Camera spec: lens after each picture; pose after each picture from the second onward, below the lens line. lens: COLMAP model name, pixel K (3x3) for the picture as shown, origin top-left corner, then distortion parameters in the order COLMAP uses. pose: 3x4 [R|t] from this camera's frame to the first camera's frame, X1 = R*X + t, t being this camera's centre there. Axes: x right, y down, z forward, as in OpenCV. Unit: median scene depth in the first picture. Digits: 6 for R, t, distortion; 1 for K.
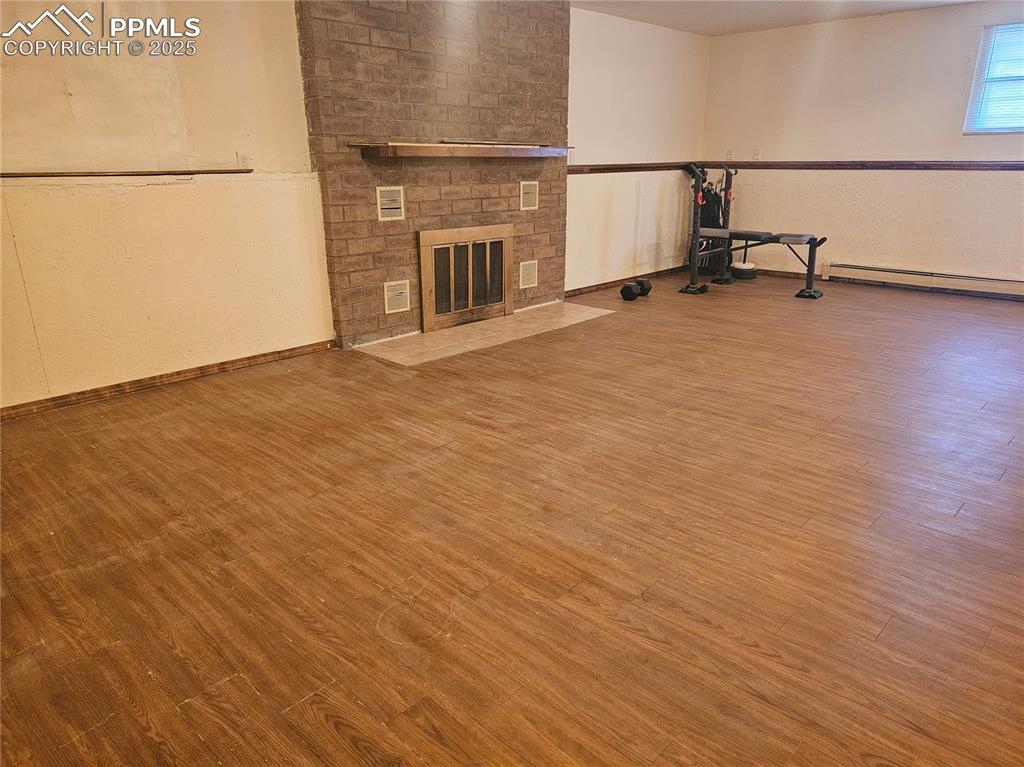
lens RADIAL K [[677.7, 0, 508.5], [0, 677.7, 379.6], [0, 0, 1]] dist [0.051118, -0.029329]
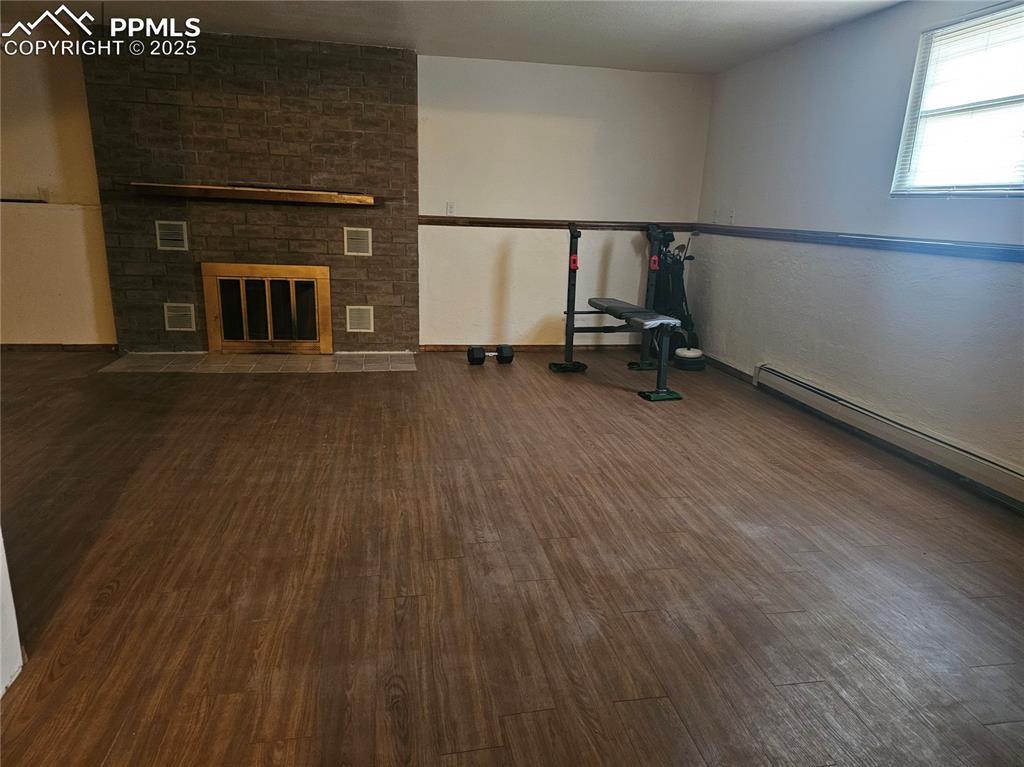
lens RADIAL K [[677.7, 0, 516.7], [0, 677.7, 385.8], [0, 0, 1]] dist [0.051118, -0.029329]
pose [[0.819783, 0.178434, -0.544166, 0.874909], [-0.213971, 0.976838, -0.002036, -0.119593], [0.531199, 0.118105, 0.838975, 0.330443]]
